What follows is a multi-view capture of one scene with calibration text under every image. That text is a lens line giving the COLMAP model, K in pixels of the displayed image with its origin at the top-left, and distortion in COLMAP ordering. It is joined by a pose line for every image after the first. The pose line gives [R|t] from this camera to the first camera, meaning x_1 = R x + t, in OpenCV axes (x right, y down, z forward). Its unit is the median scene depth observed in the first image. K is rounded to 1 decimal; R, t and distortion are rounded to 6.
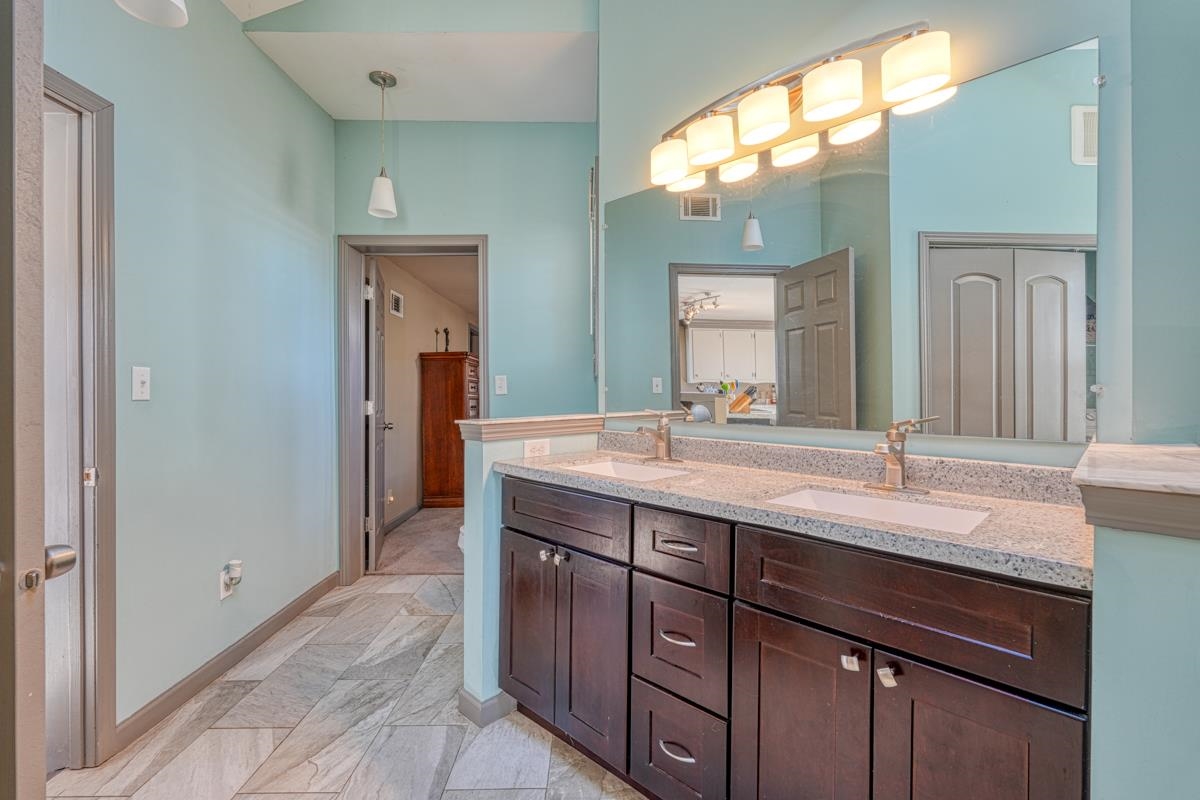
lens RADIAL K [[522.6, 0, 599.9], [0, 522.6, 393.0], [0, 0, 1]] dist [0.001746, 0.000045]
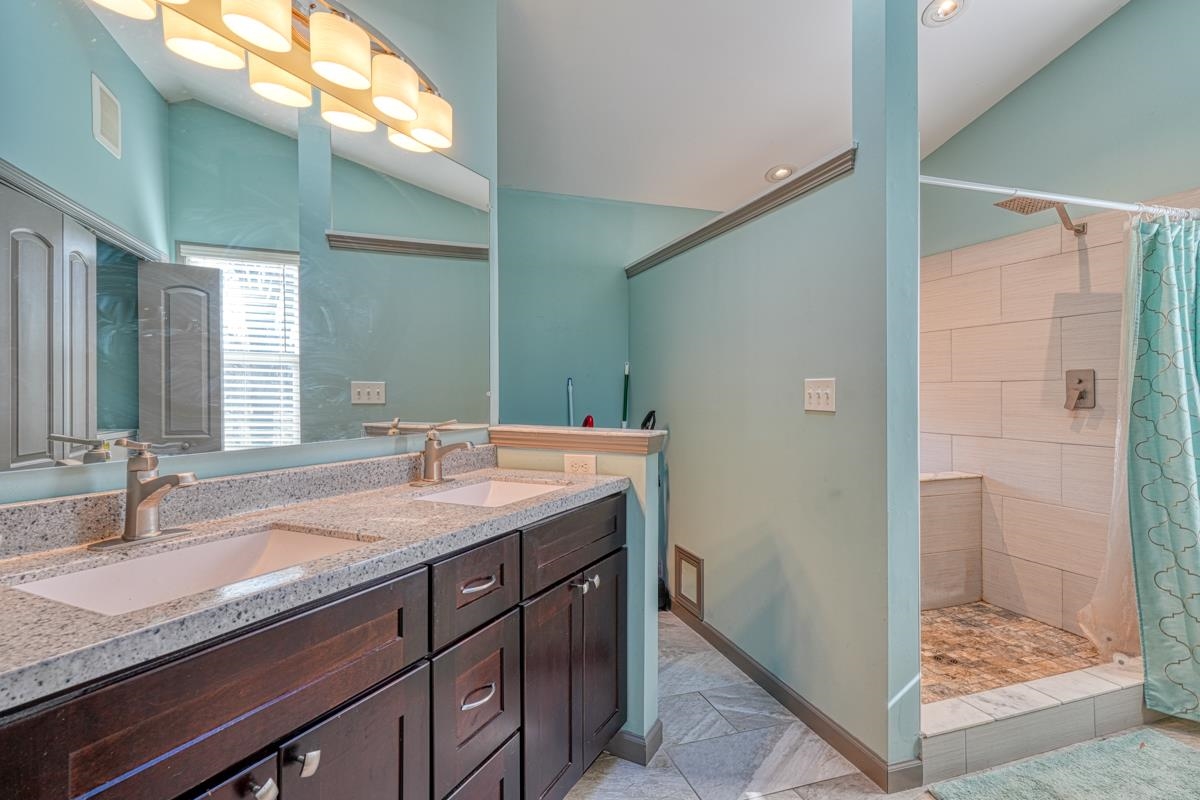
lens RADIAL K [[594.5, 0, 601.1], [0, 594.5, 389.7], [0, 0, 1]] dist [-0.001044, -0.000102]
pose [[-0.293929, -0.006836, 0.955803, -0.674675], [-0.000385, 0.999975, 0.007033, -0.023648], [-0.955827, 0.001699, -0.293924, 0.904119]]
